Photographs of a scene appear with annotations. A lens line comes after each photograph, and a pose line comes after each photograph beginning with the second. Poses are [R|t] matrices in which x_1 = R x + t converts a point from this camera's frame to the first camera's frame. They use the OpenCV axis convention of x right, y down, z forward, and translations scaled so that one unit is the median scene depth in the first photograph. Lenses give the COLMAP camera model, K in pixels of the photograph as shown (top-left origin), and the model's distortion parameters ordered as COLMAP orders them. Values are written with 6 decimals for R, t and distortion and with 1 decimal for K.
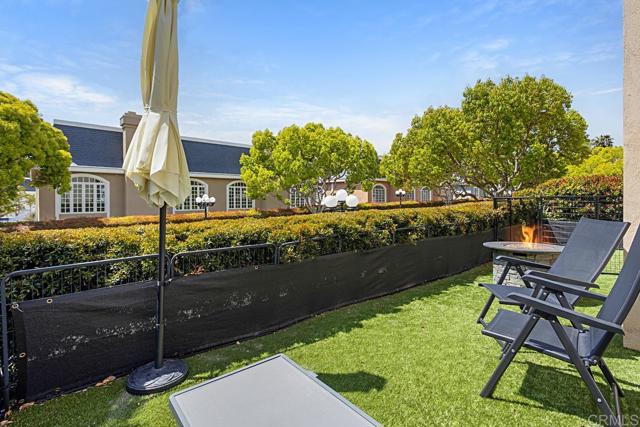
lens RADIAL K [[309.0, 0, 320.4], [0, 309.0, 212.4], [0, 0, 1]] dist [-0.000893, 0.000539]
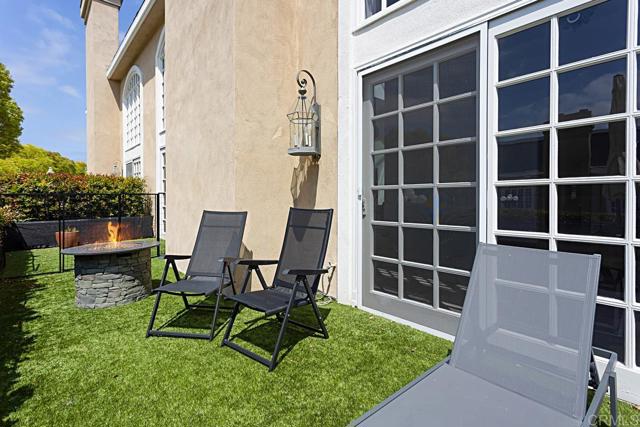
lens RADIAL K [[309.0, 0, 331.9], [0, 309.0, 199.0], [0, 0, 1]] dist [-0.000893, 0.000539]
pose [[-0.054576, 0.001045, 0.998509, -0.311354], [0.042540, 0.999094, 0.001279, -0.003243], [-0.997603, 0.042546, -0.054571, 0.437799]]
